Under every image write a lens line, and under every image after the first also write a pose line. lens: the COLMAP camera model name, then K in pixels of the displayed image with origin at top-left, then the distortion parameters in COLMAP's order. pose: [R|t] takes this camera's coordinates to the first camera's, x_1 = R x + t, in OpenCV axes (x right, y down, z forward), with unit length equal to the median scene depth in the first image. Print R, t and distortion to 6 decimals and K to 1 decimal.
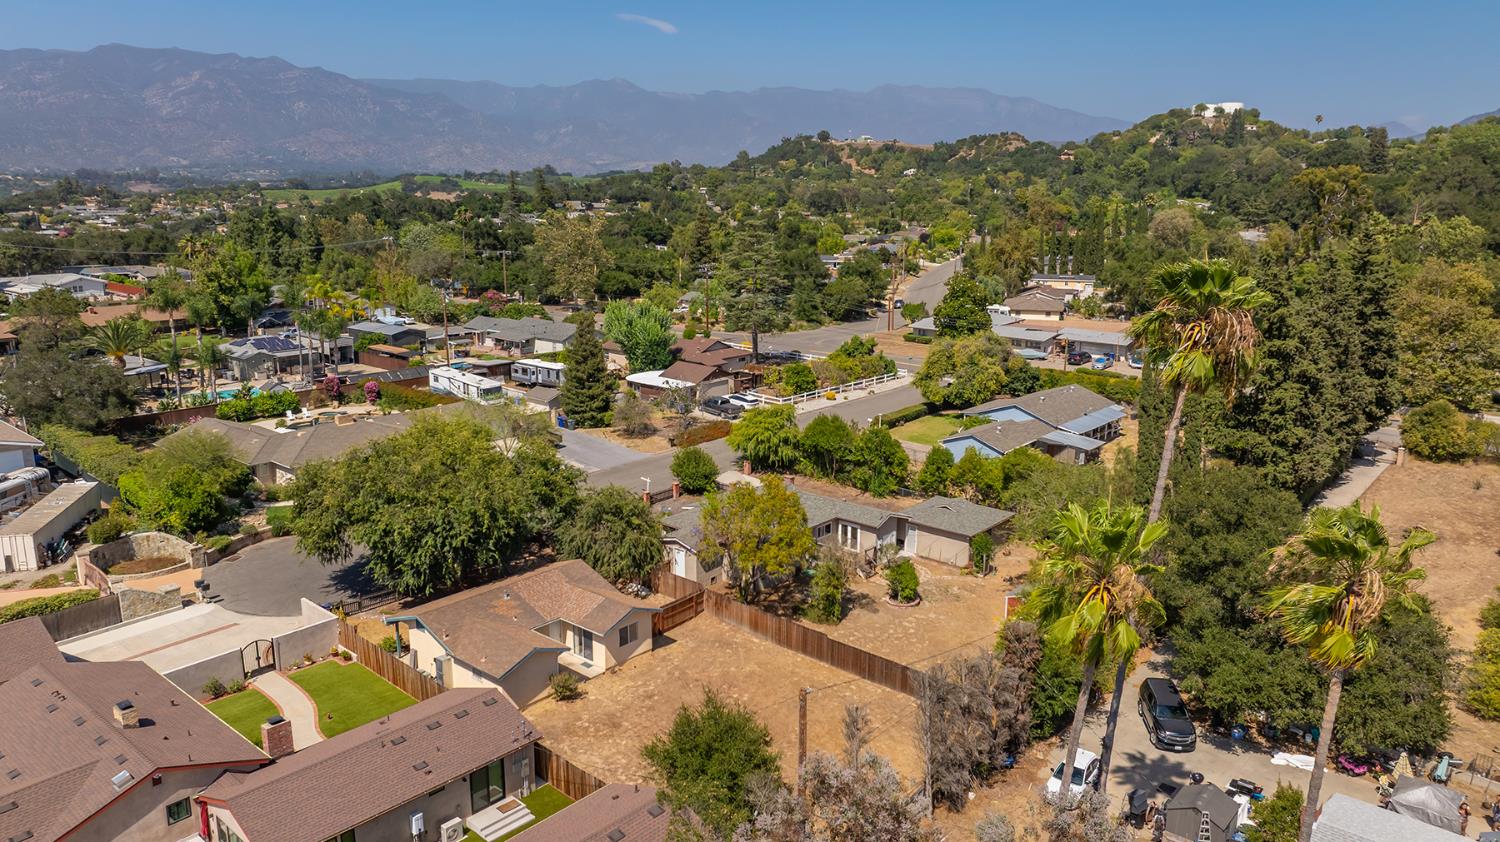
lens RADIAL K [[1046.1, 0, 750.0], [0, 1046.1, 421.0], [0, 0, 1]] dist [-0.010952, -0.003023]
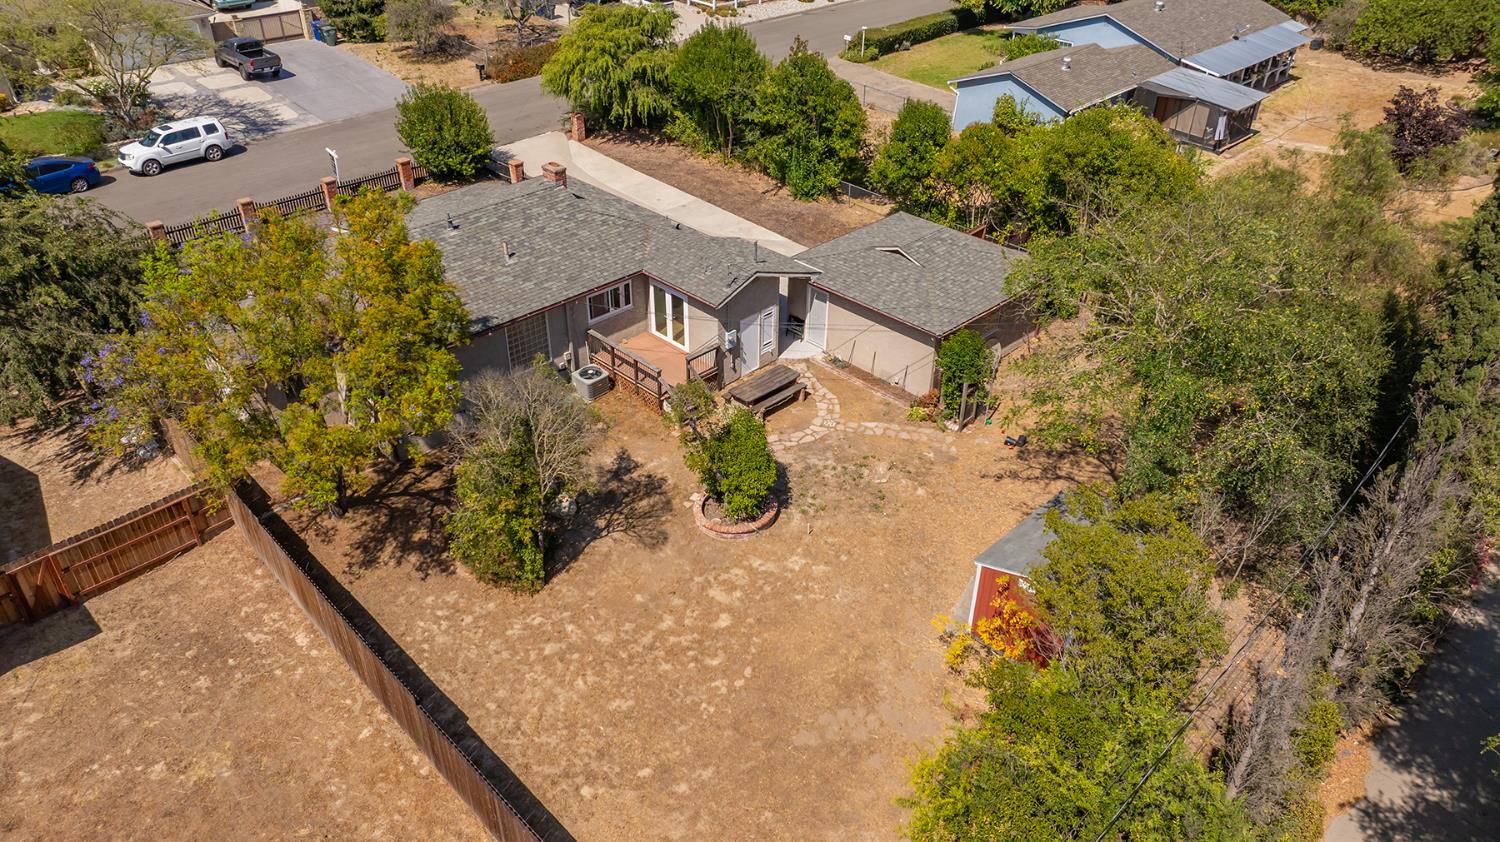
lens RADIAL K [[1046.1, 0, 750.0], [0, 1046.1, 421.0], [0, 0, 1]] dist [-0.010952, -0.003023]
pose [[0.996849, 0.047583, -0.063466, 0.134795], [-0.022753, 0.938000, 0.345886, -0.001146], [0.075990, -0.343353, 0.936127, 0.484264]]
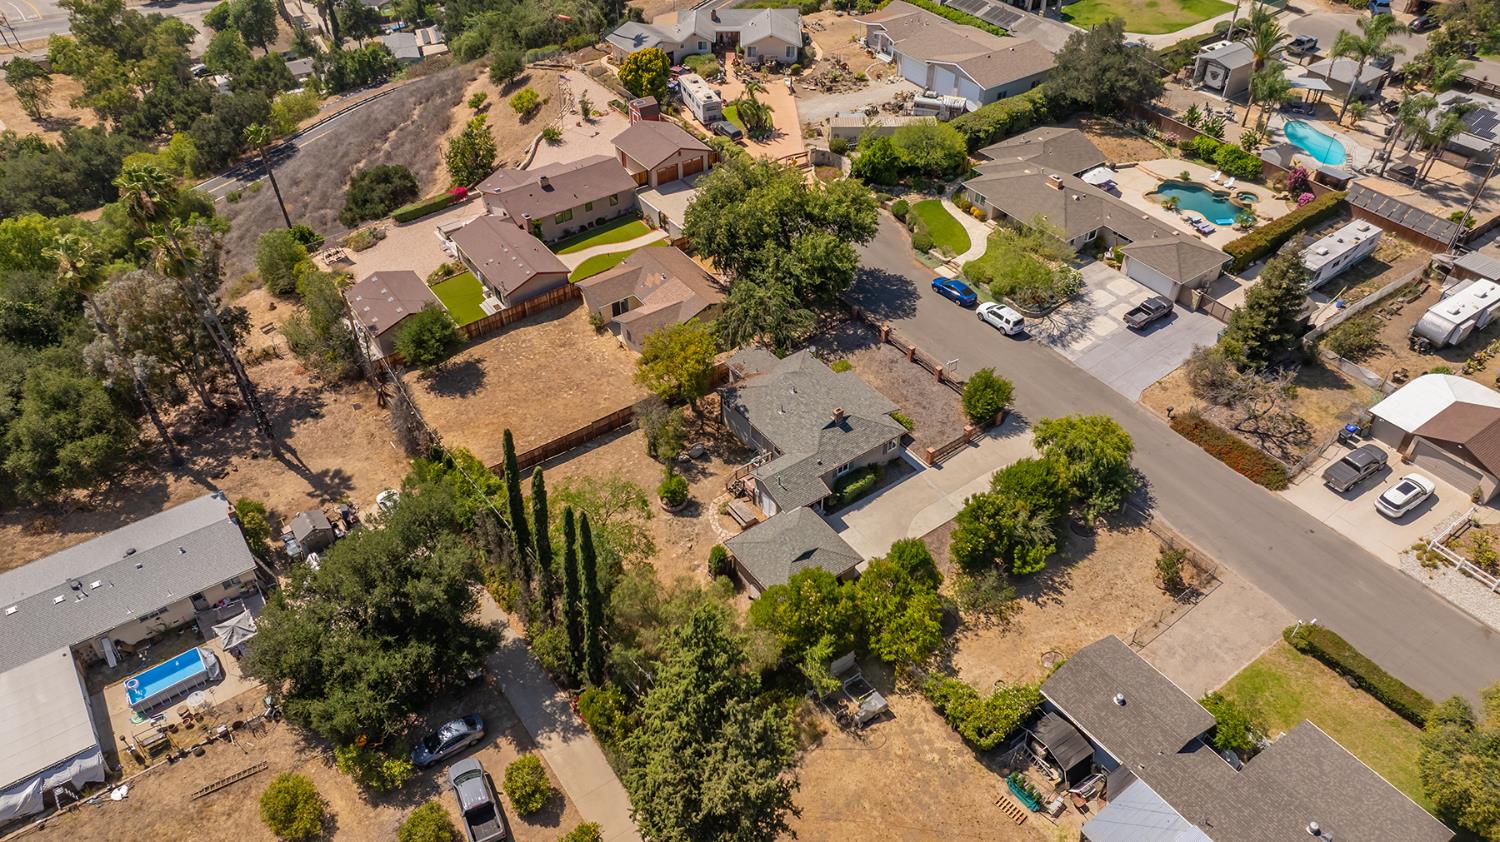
lens RADIAL K [[1046.1, 0, 750.0], [0, 1046.1, 421.0], [0, 0, 1]] dist [-0.010952, -0.003023]
pose [[-0.230318, 0.634607, -0.737718, 0.708150], [-0.221975, 0.703850, 0.674775, -0.528740], [0.947460, 0.319168, -0.021243, 0.831909]]
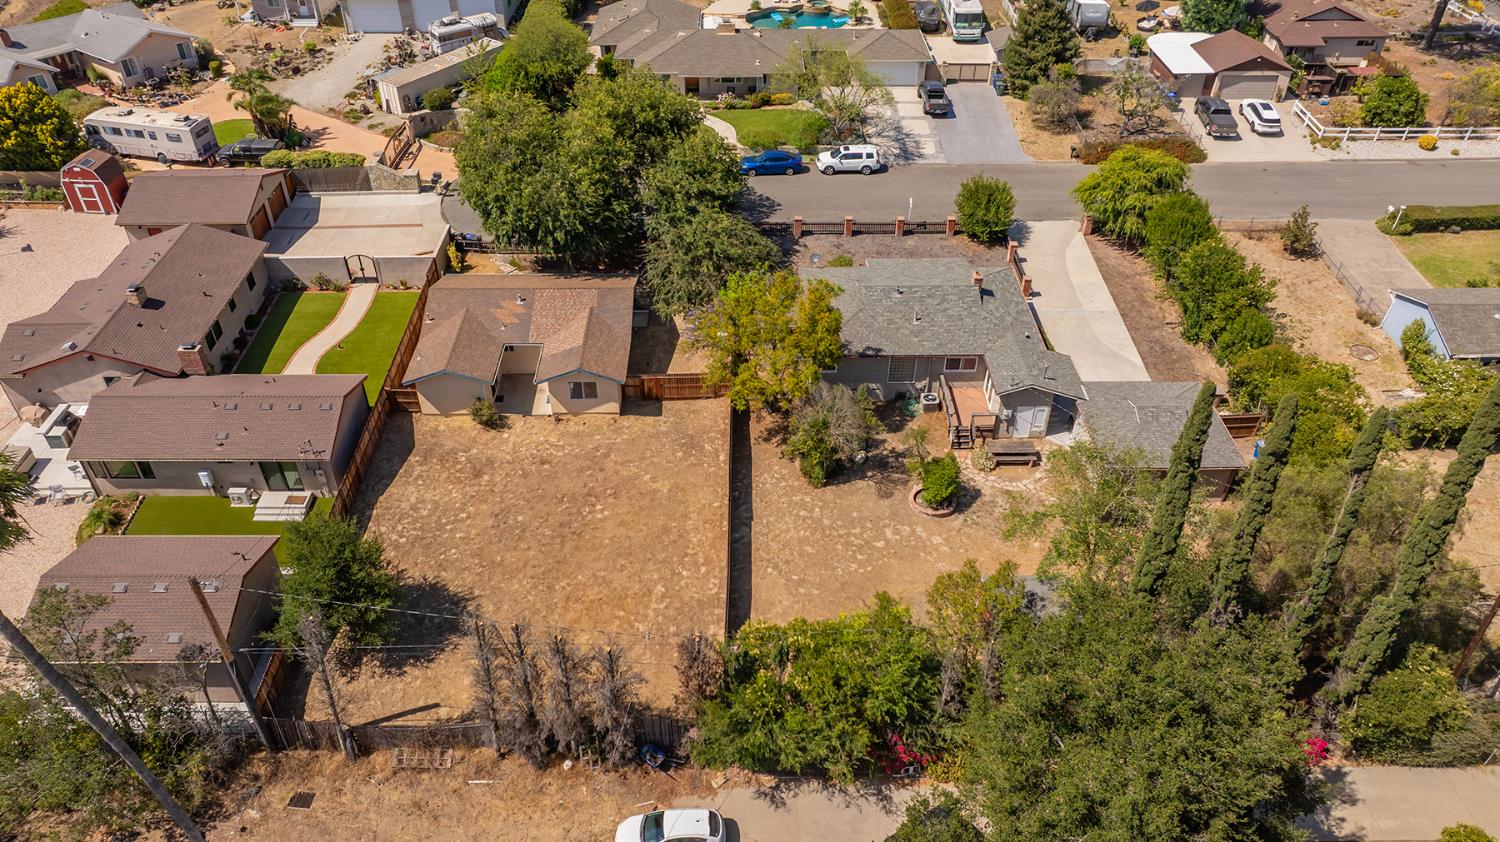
lens RADIAL K [[1046.1, 0, 750.0], [0, 1046.1, 421.0], [0, 0, 1]] dist [-0.010952, -0.003023]
pose [[0.666380, 0.463457, -0.584076, 0.359608], [-0.170878, 0.857429, 0.485402, -0.166696], [0.725767, -0.223657, 0.650569, 0.331778]]
